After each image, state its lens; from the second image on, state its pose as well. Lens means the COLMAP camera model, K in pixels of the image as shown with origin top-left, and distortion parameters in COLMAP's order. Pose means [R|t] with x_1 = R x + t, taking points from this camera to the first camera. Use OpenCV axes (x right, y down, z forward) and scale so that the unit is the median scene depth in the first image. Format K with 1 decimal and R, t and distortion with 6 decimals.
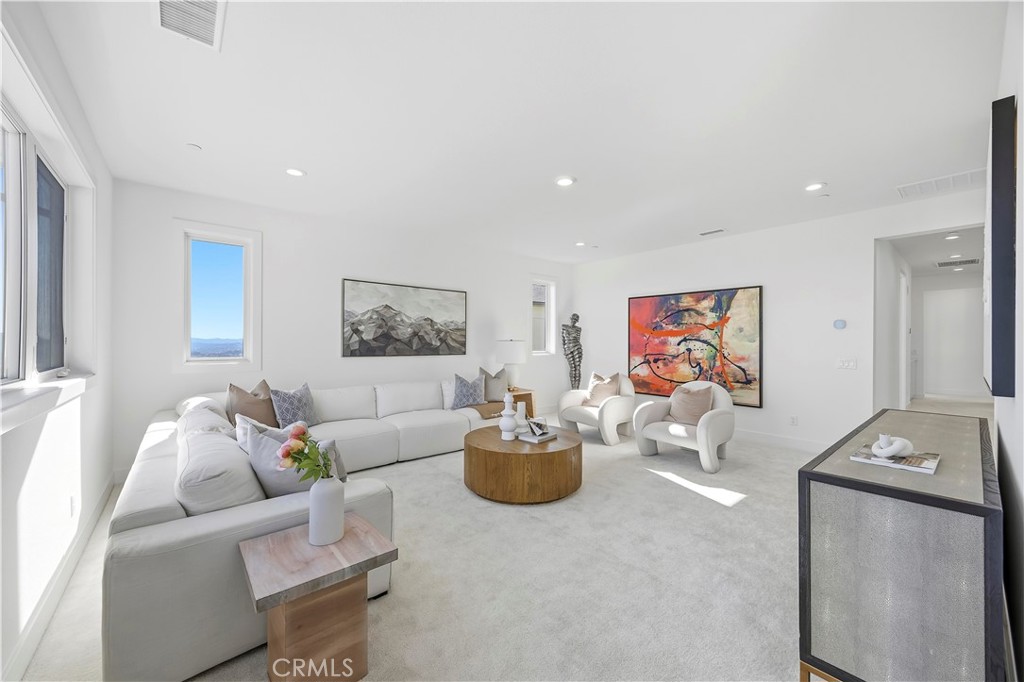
lens RADIAL K [[391.5, 0, 515.0], [0, 391.5, 342.1], [0, 0, 1]] dist [-0.000355, -0.000235]
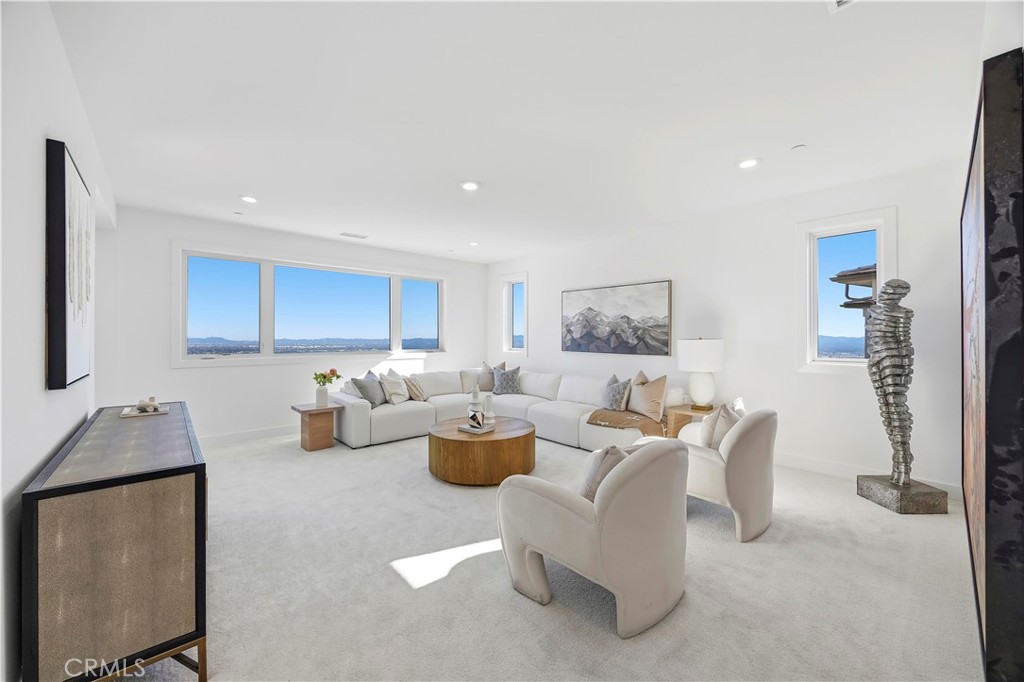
lens RADIAL K [[391.5, 0, 515.2], [0, 391.5, 337.1], [0, 0, 1]] dist [-0.000355, -0.000235]
pose [[0.030896, 0.001645, -0.999521, 0.757282], [0.000648, 0.999998, 0.001665, -0.009962], [0.999522, -0.000699, 0.030895, 0.703301]]
